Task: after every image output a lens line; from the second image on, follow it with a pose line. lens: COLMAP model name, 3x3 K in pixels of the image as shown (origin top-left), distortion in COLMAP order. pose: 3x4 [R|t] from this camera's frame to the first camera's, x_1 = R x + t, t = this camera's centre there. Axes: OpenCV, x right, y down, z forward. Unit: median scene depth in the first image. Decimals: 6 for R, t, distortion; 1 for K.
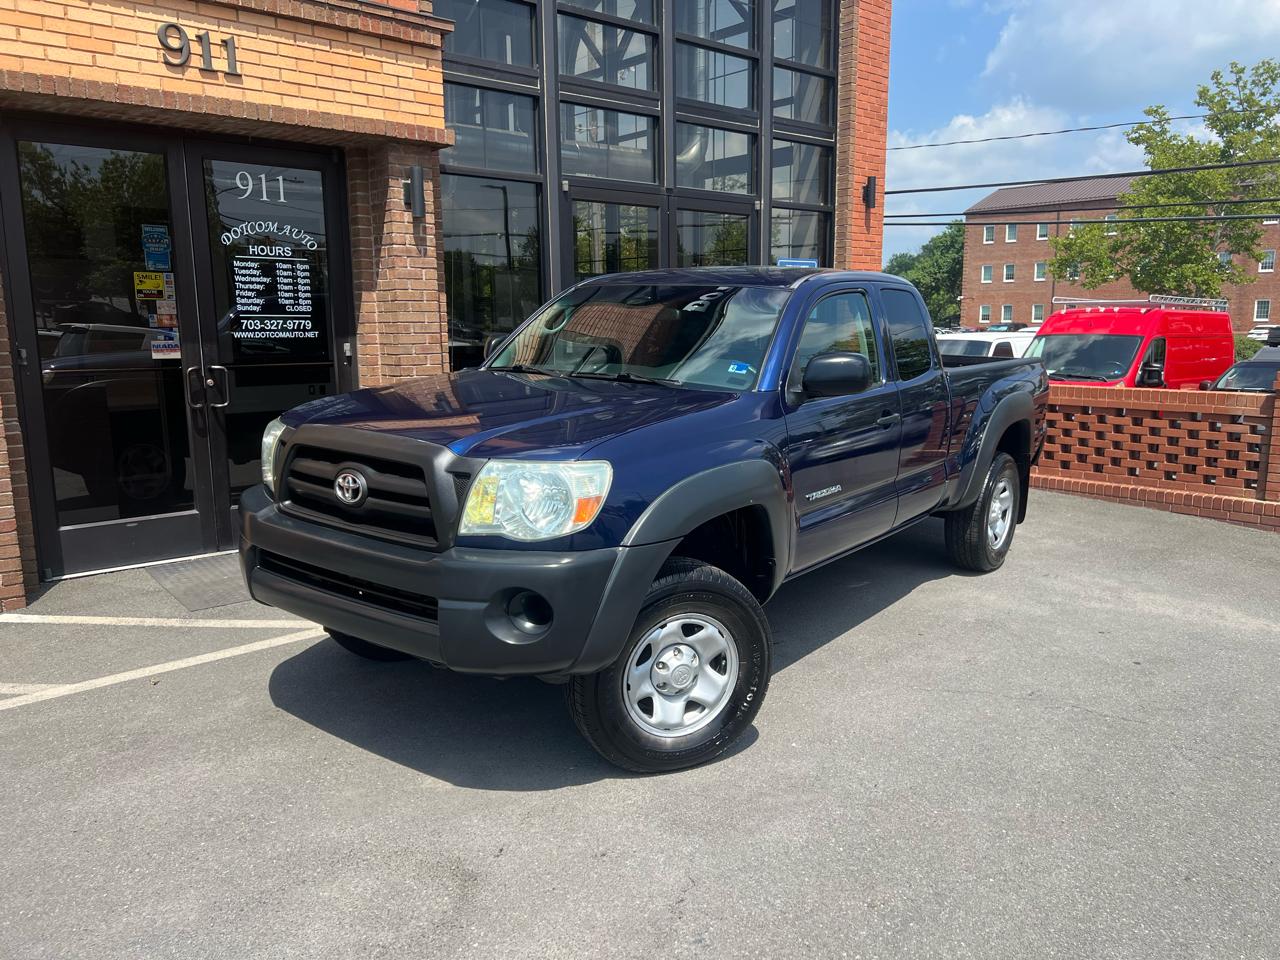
lens RADIAL K [[963.6, 0, 651.2], [0, 963.6, 485.0], [0, 0, 1]] dist [0.045290, -0.052470]
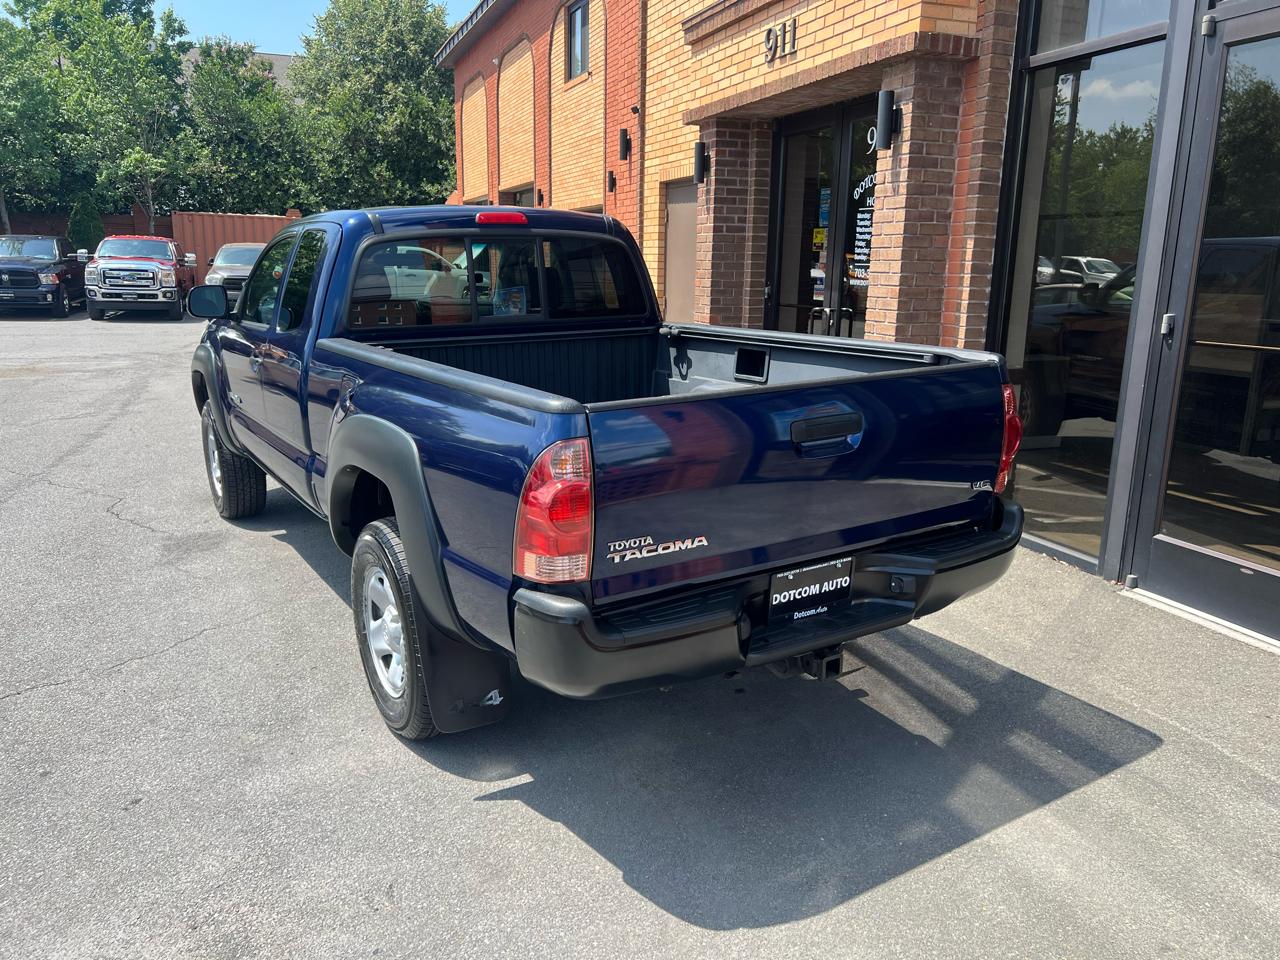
lens RADIAL K [[964.7, 0, 636.7], [0, 964.7, 482.2], [0, 0, 1]] dist [0.043256, -0.051344]
pose [[-0.358457, 0.208120, -0.910052, 0.699731], [-0.170771, 0.943766, 0.283095, -0.207775], [0.917794, 0.256888, -0.302758, 1.155569]]
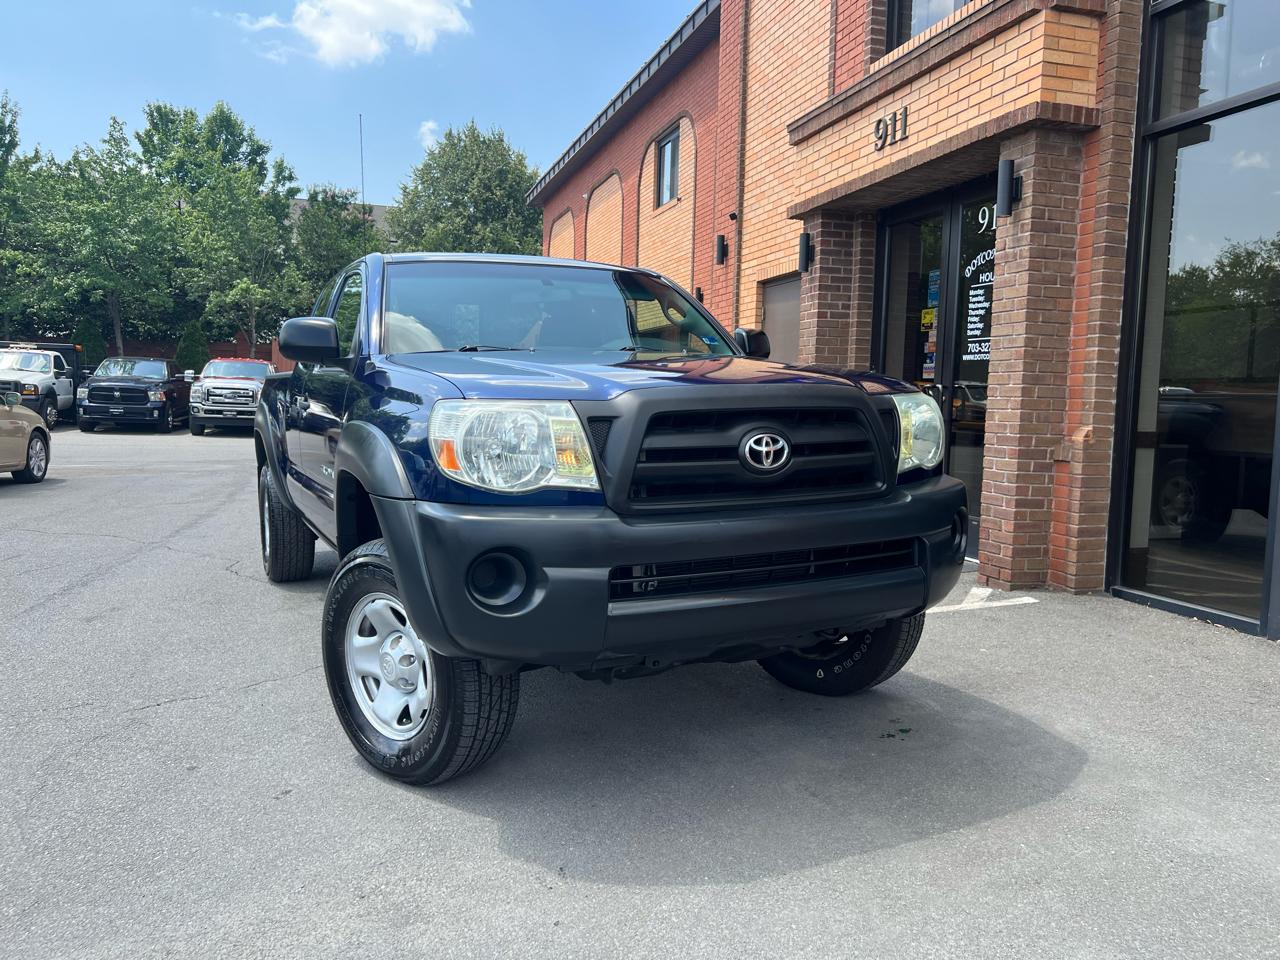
lens RADIAL K [[967.1, 0, 637.9], [0, 967.1, 482.2], [0, 0, 1]] dist [0.028628, -0.028369]
pose [[-0.418876, 0.073738, -0.905044, 0.724720], [-0.174023, 0.971704, 0.159711, -0.127644], [0.891212, 0.224398, -0.394192, 1.123922]]
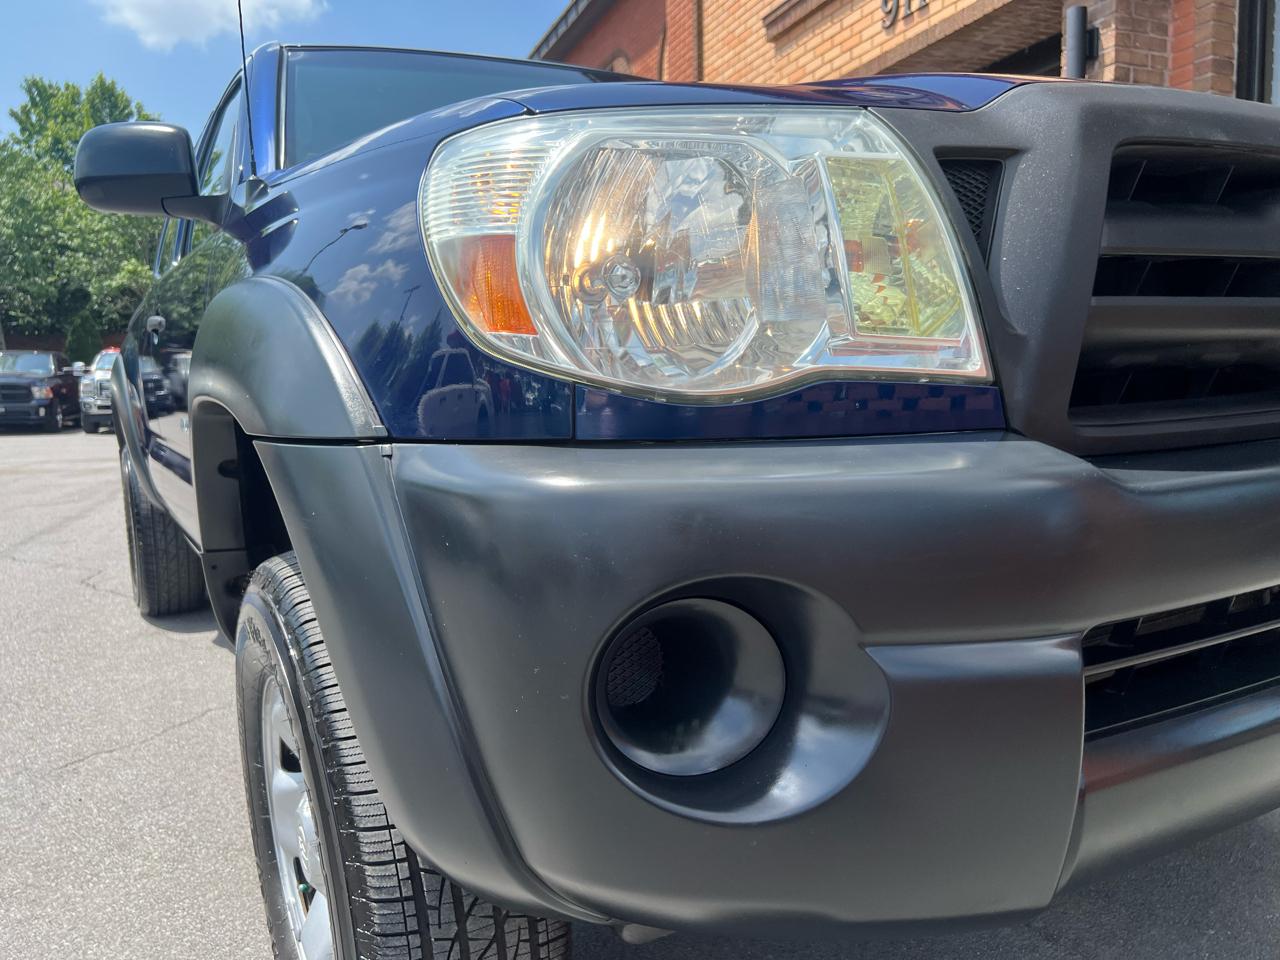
lens RADIAL K [[971.6, 0, 641.3], [0, 971.6, 480.7], [0, 0, 1]] dist [0.049638, -0.059296]
pose [[-0.349250, 0.103142, -0.931336, 0.552792], [-0.141946, 0.976630, 0.161388, -0.069821], [0.926216, 0.188564, -0.326447, 1.012115]]
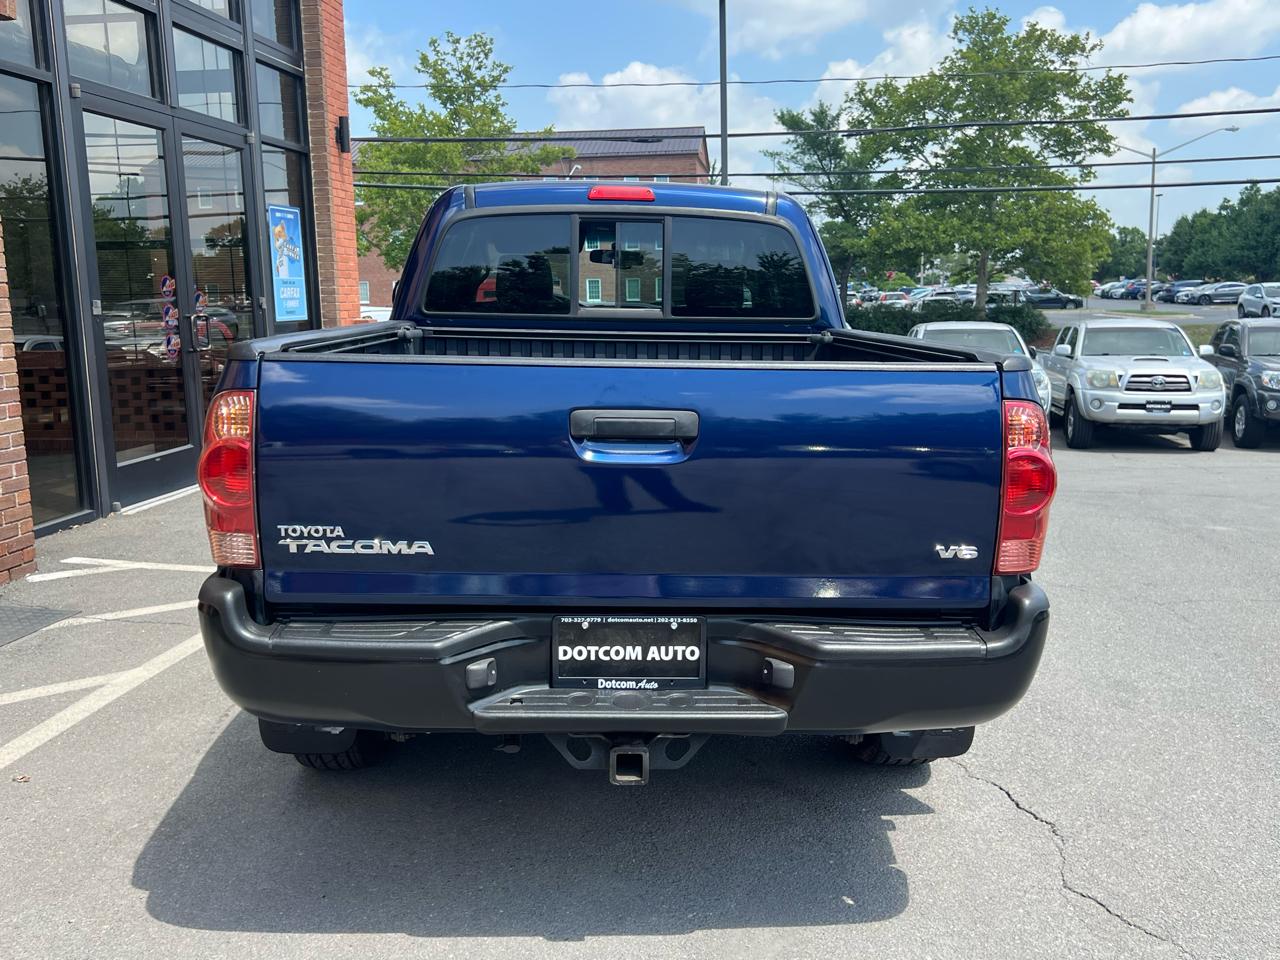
lens RADIAL K [[1187.6, 0, 643.3], [0, 1187.6, 481.0], [0, 0, 1]] dist [0.016586, -0.003986]
pose [[0.752393, -0.107641, 0.649860, -0.476163], [0.122287, 0.992234, 0.022770, 0.022738], [-0.647264, 0.062338, 0.759713, 0.058734]]
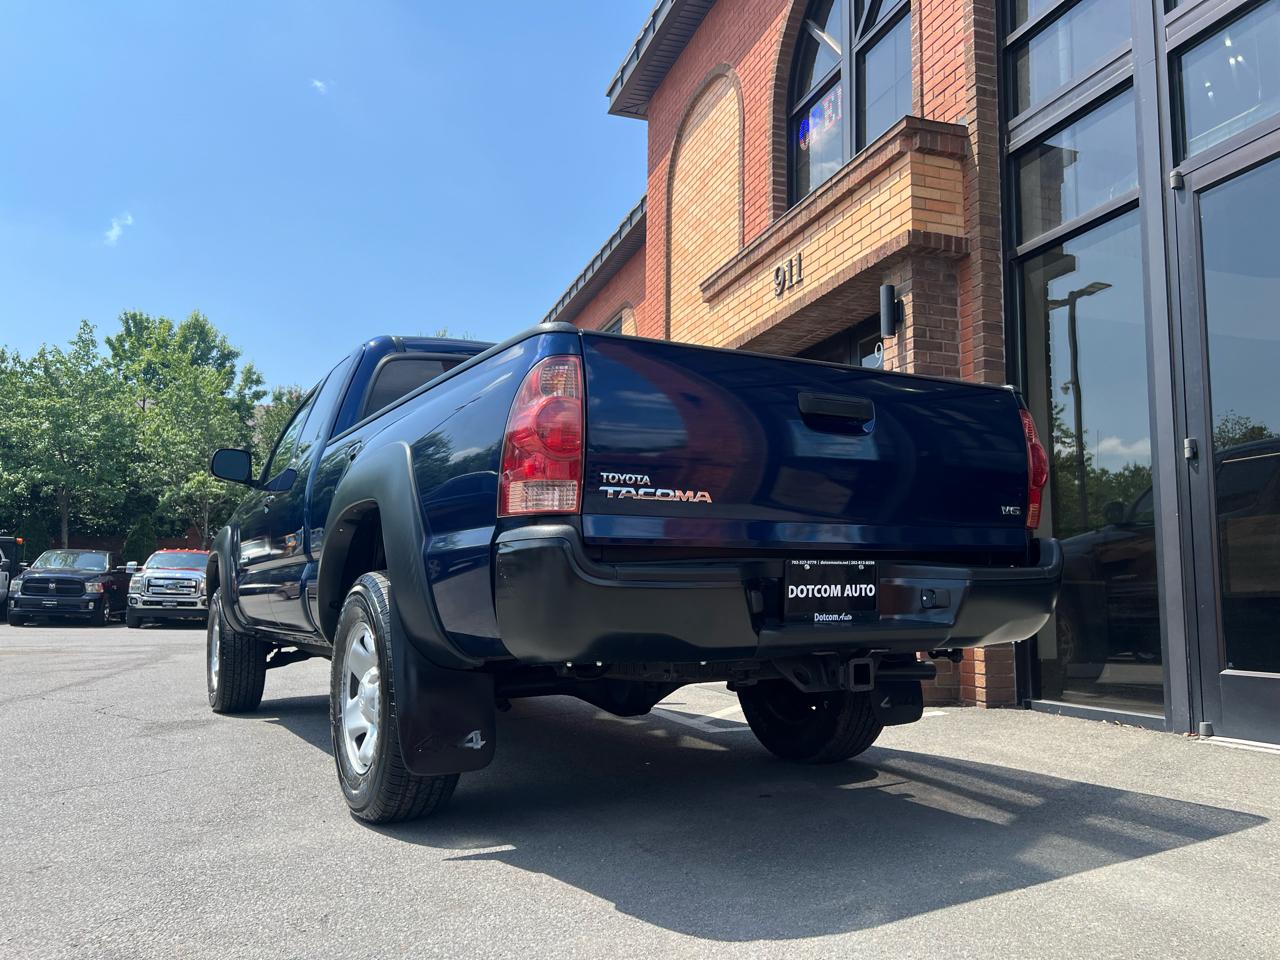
lens RADIAL K [[963.7, 0, 647.2], [0, 963.7, 485.0], [0, 0, 1]] dist [0.043022, -0.047454]
pose [[-0.380721, -0.113696, -0.917674, 0.676542], [-0.167452, 0.984481, -0.052502, -0.054814], [0.909402, 0.133678, -0.393851, 1.190053]]
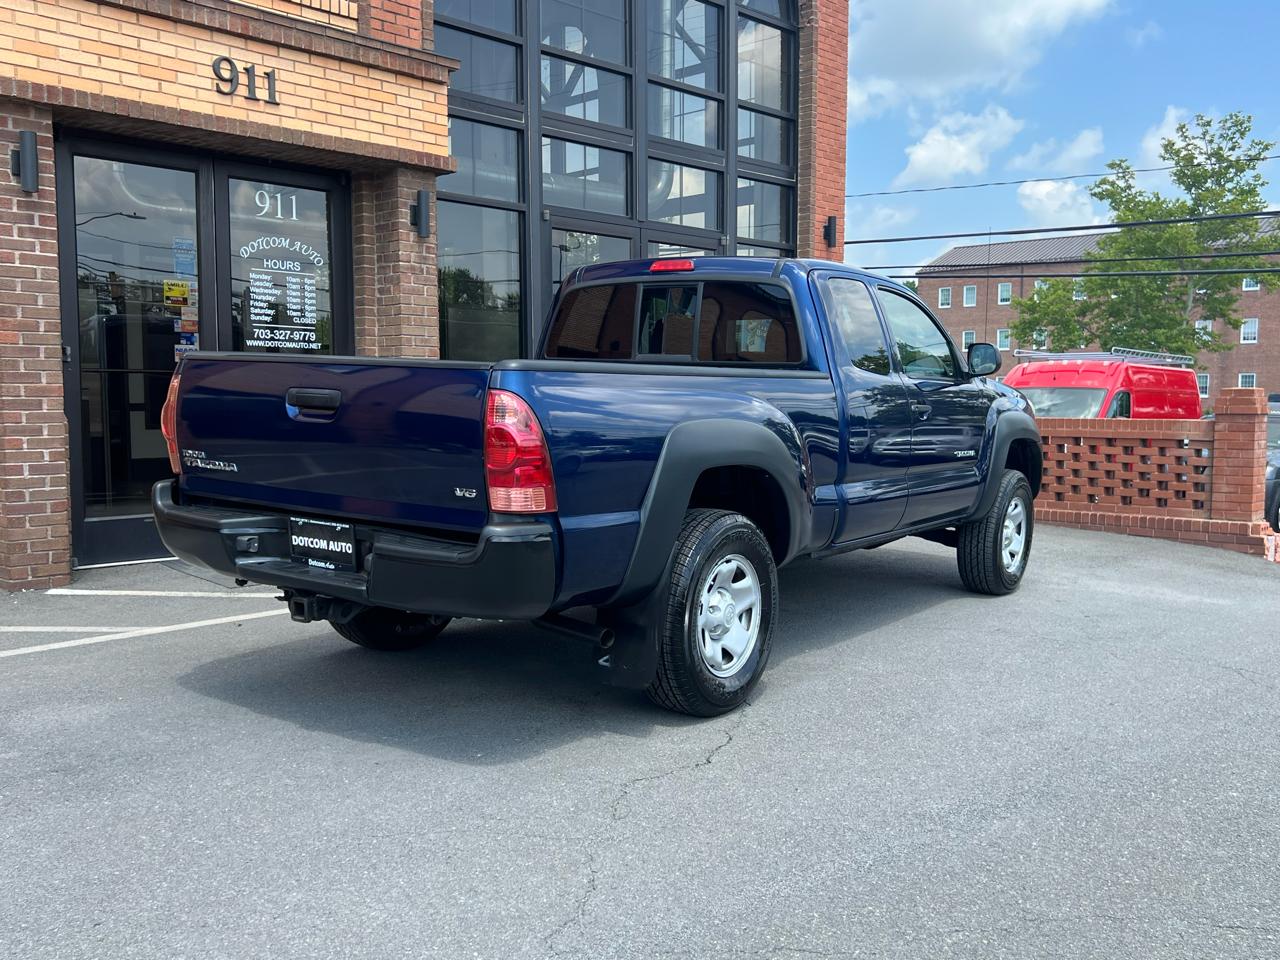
lens RADIAL K [[1177.4, 0, 645.2], [0, 1177.4, 483.3], [0, 0, 1]] dist [0.034902, -0.037904]
pose [[0.996710, 0.002332, 0.081016, -0.104301], [0.005372, 0.995487, -0.094748, 0.117196], [-0.080871, 0.094872, 0.992199, -0.278650]]
